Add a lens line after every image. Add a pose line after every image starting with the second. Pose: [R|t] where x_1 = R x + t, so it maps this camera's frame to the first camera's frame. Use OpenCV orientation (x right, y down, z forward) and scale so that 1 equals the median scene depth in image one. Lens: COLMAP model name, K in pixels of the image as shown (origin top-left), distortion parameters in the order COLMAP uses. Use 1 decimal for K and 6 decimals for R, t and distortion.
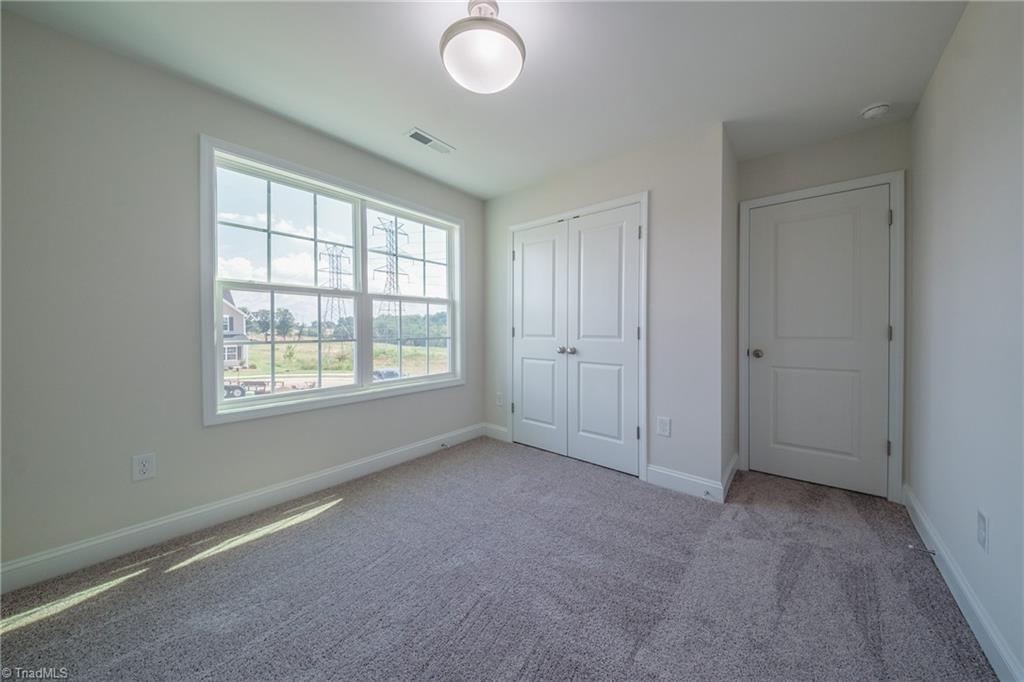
lens RADIAL K [[332.6, 0, 513.0], [0, 332.6, 324.5], [0, 0, 1]] dist [-0.000079, -0.000097]
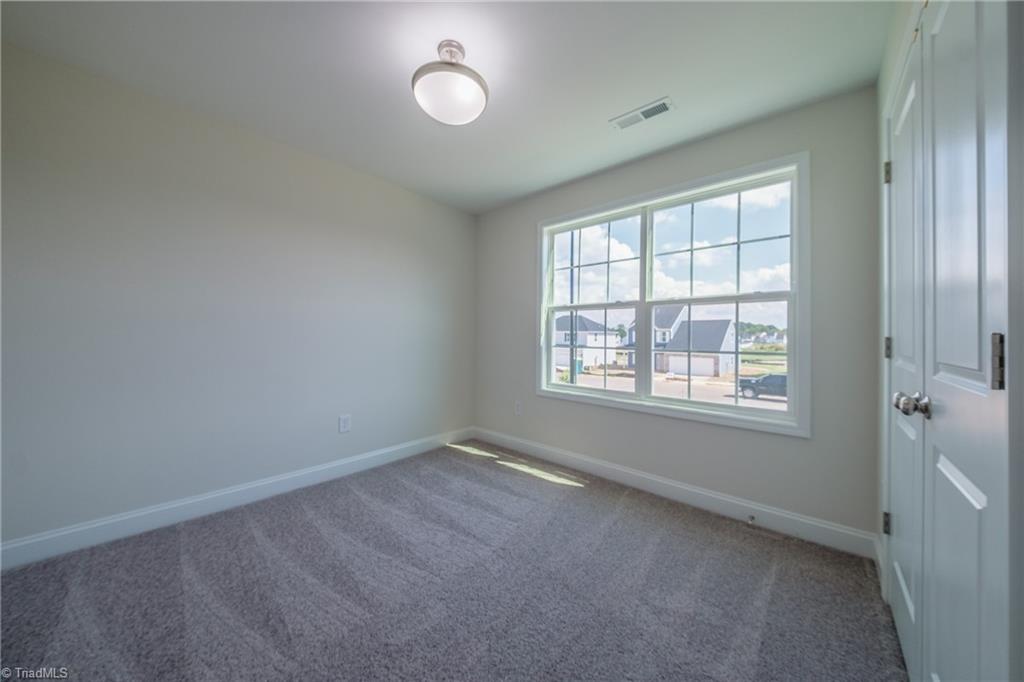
lens RADIAL K [[332.6, 0, 513.0], [0, 332.6, 324.5], [0, 0, 1]] dist [-0.000079, -0.000097]
pose [[-0.000644, -0.037933, -0.999280, 0.574690], [0.004321, 0.999271, -0.037936, 0.010476], [0.999990, -0.004343, -0.000480, 0.675044]]
